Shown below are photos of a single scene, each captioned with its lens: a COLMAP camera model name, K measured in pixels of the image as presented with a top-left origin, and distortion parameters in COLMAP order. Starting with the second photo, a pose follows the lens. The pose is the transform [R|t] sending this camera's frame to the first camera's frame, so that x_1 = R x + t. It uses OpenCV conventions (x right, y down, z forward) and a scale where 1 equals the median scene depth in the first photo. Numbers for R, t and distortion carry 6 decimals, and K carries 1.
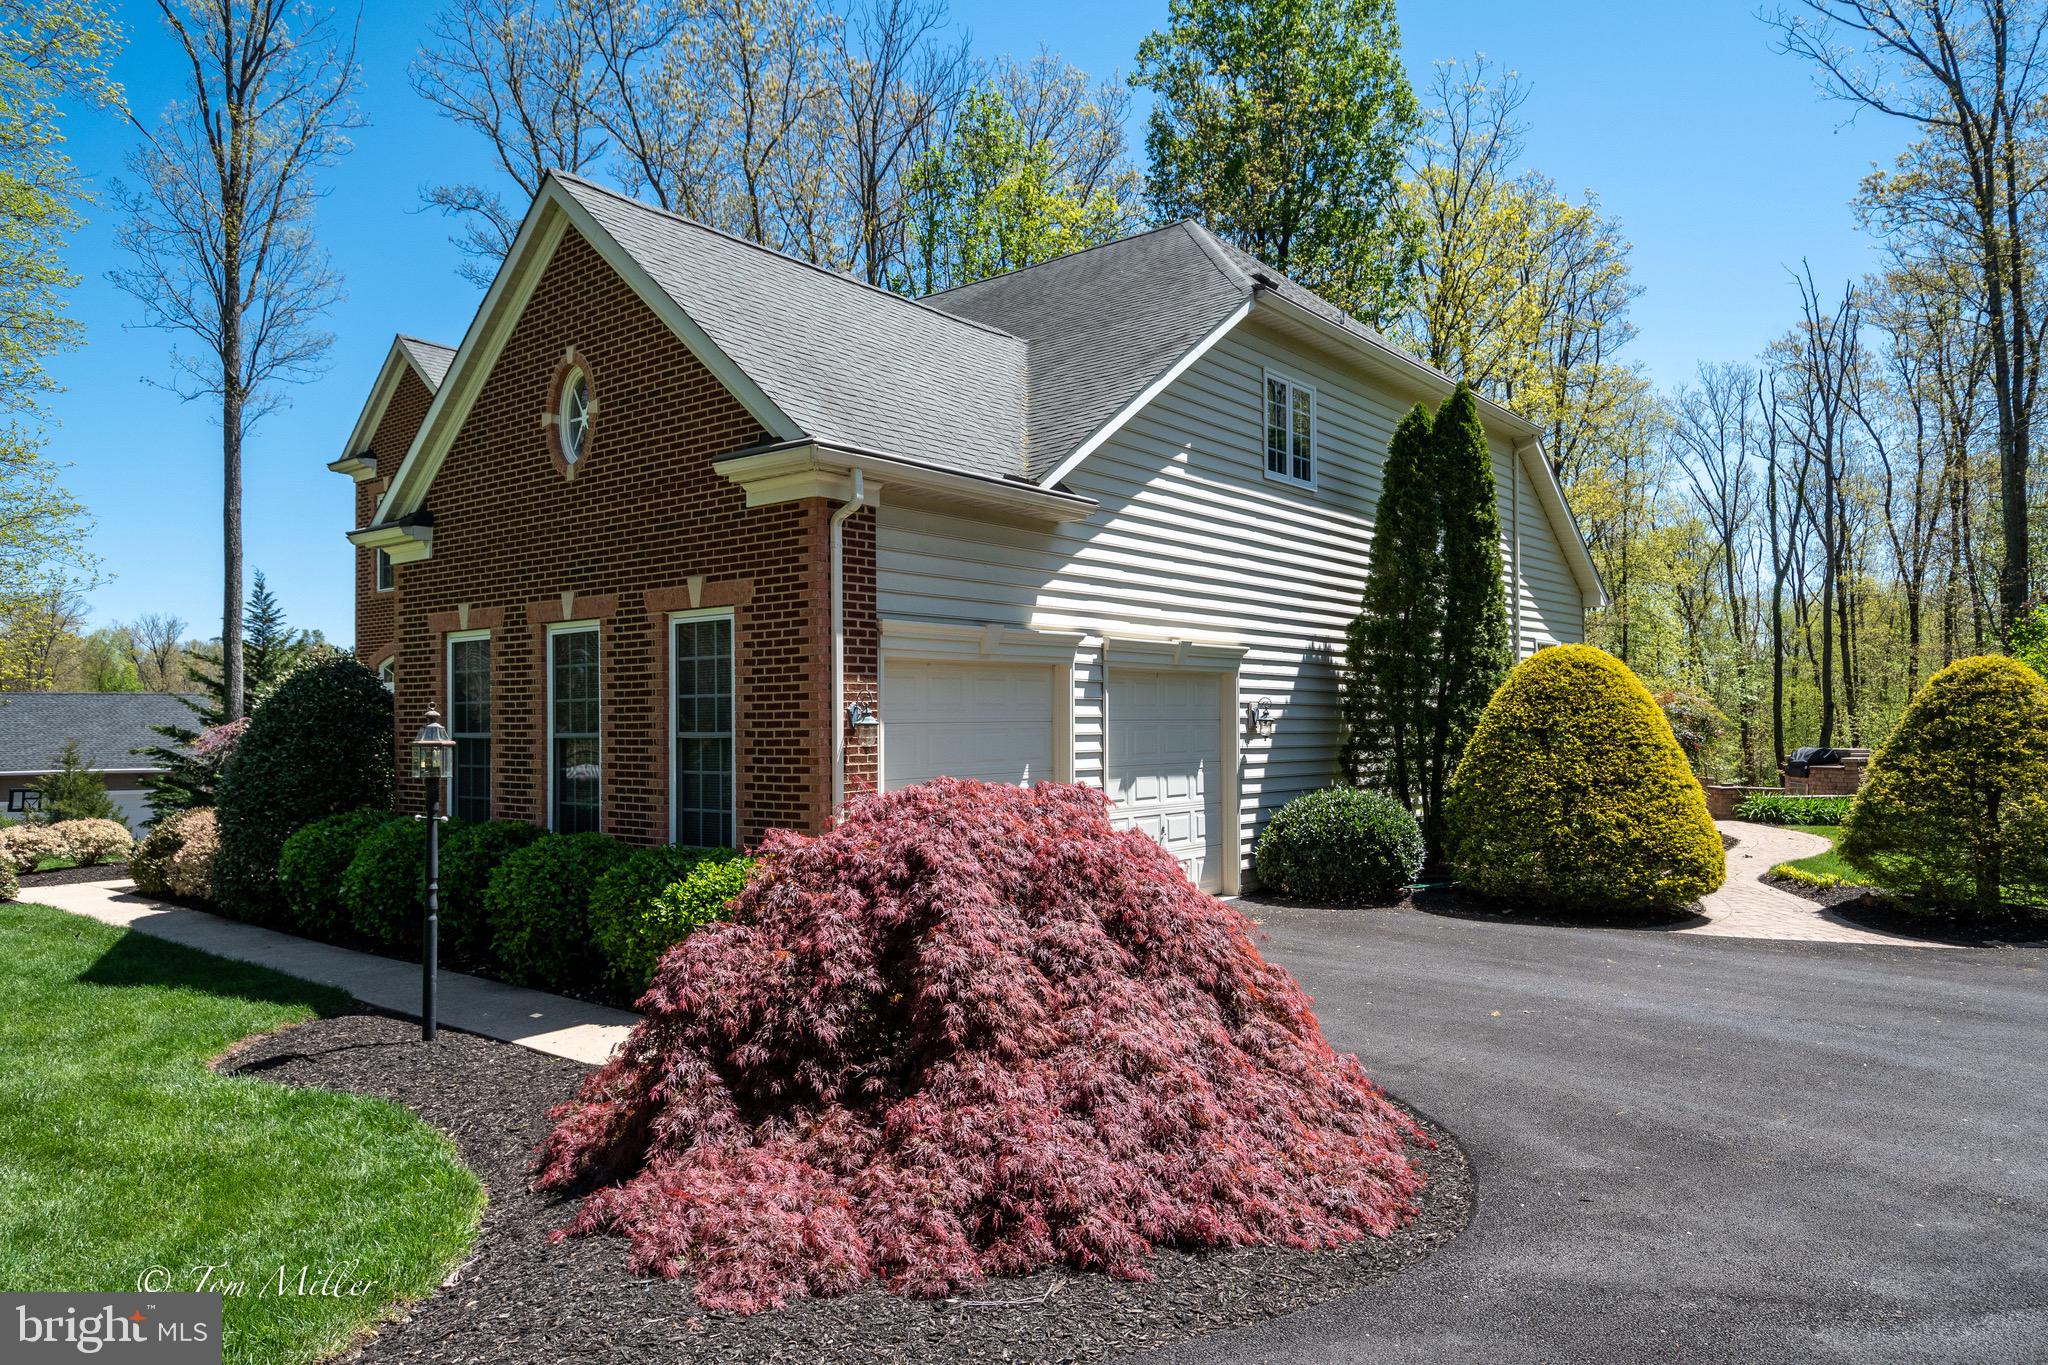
lens RADIAL K [[1343.1, 0, 1024.0], [0, 1343.1, 682.5], [0, 0, 1]] dist [-0.036883, -0.000988]
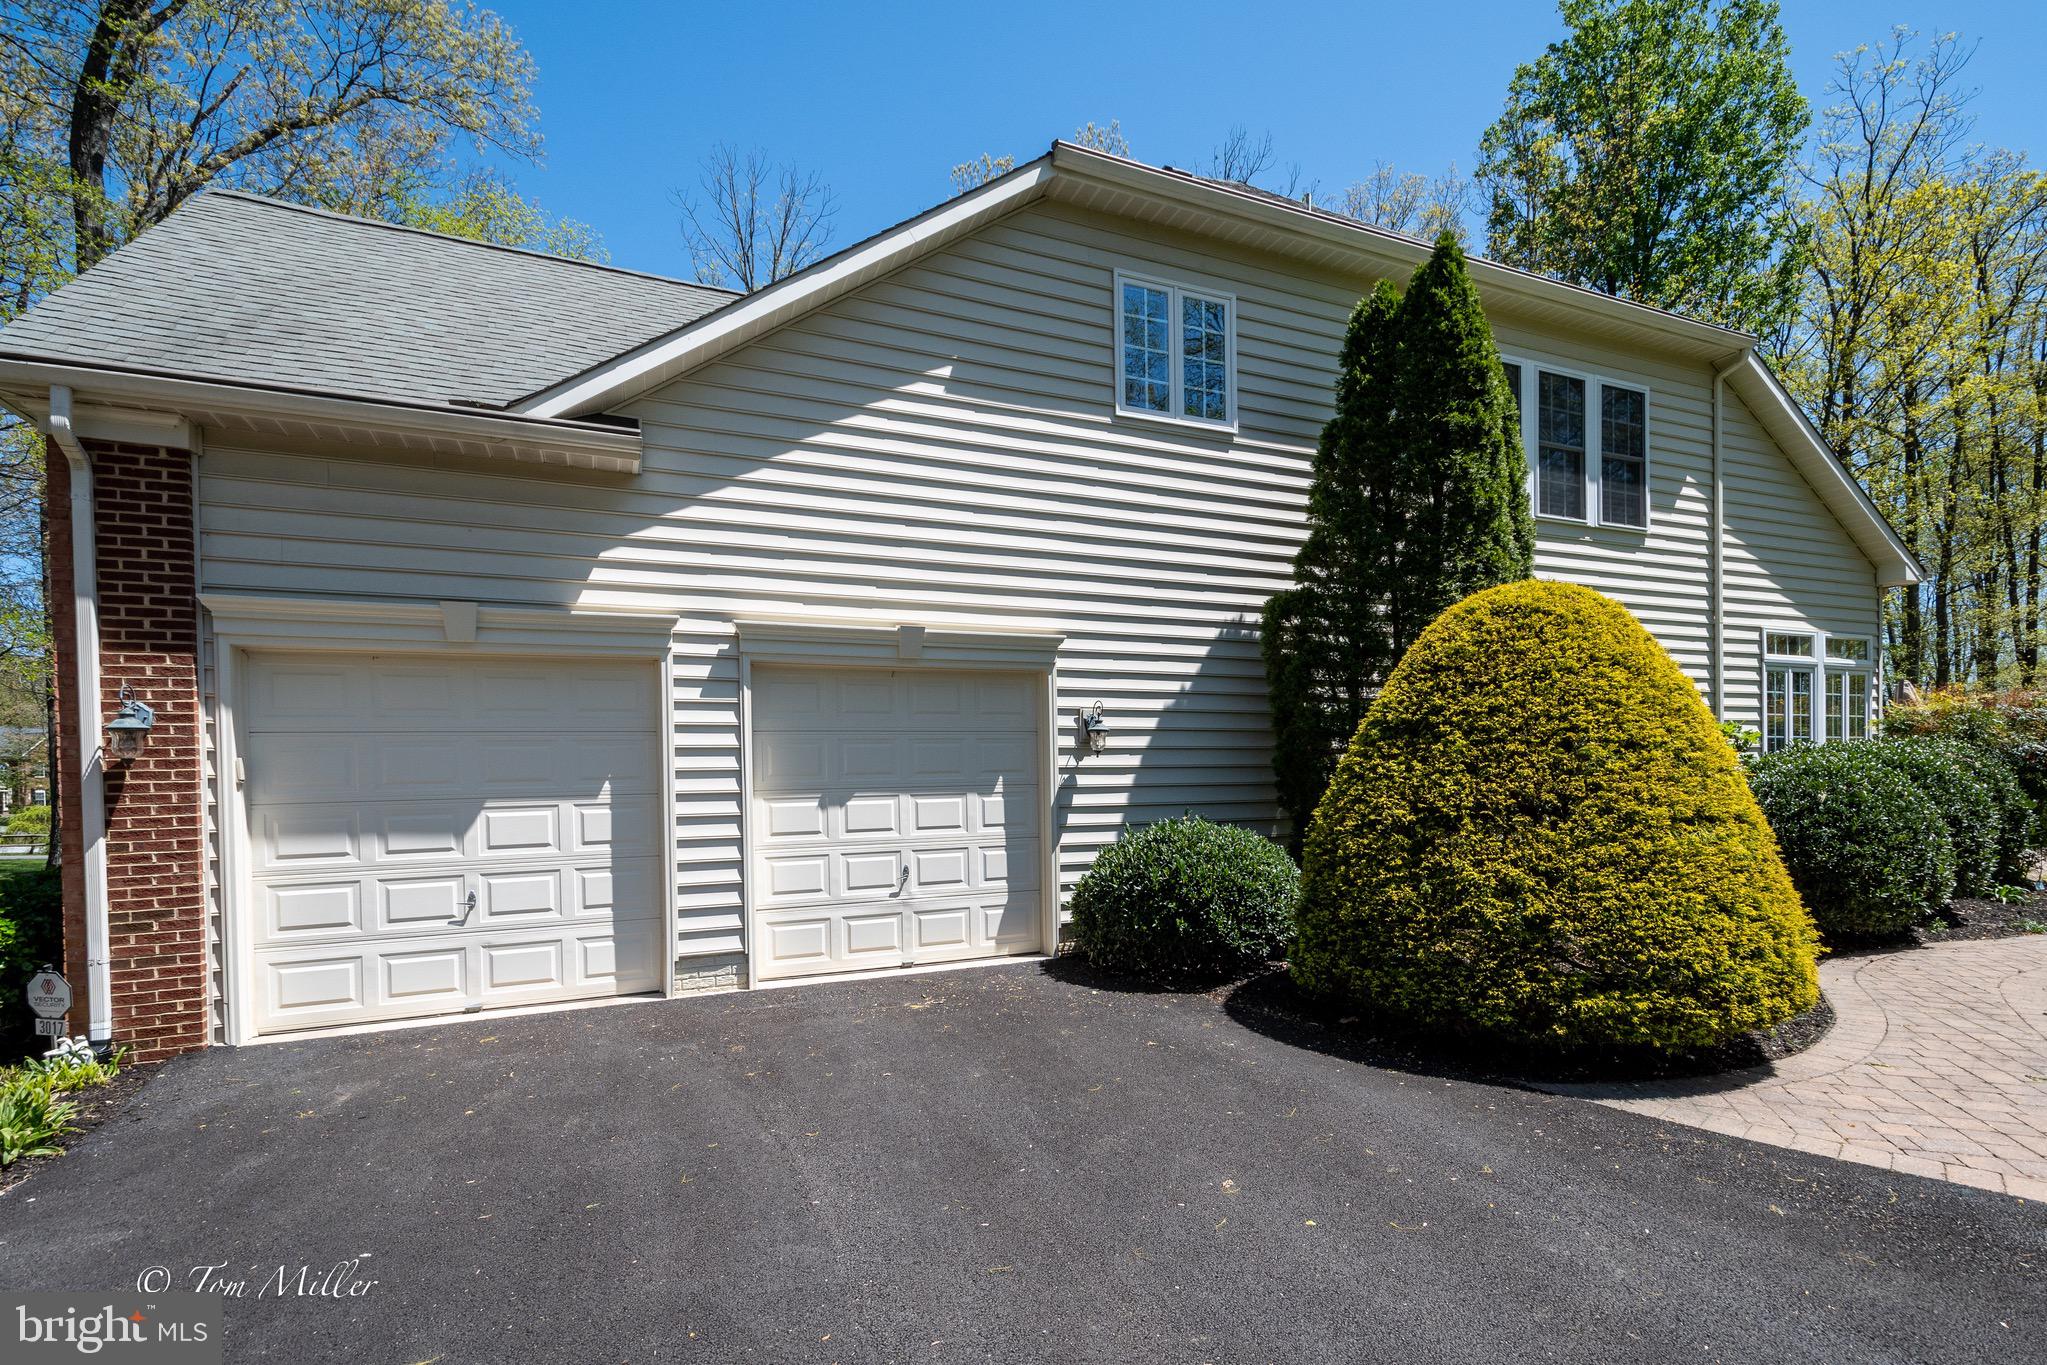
lens RADIAL K [[954.2, 0, 1025.4], [0, 954.2, 788.0], [0, 0, 1]] dist [-0.002141, -0.000972]
pose [[0.892100, -0.010514, -0.451715, 0.427656], [0.029464, 0.998955, 0.034936, 0.044909], [0.450876, -0.044476, 0.891478, 0.544561]]
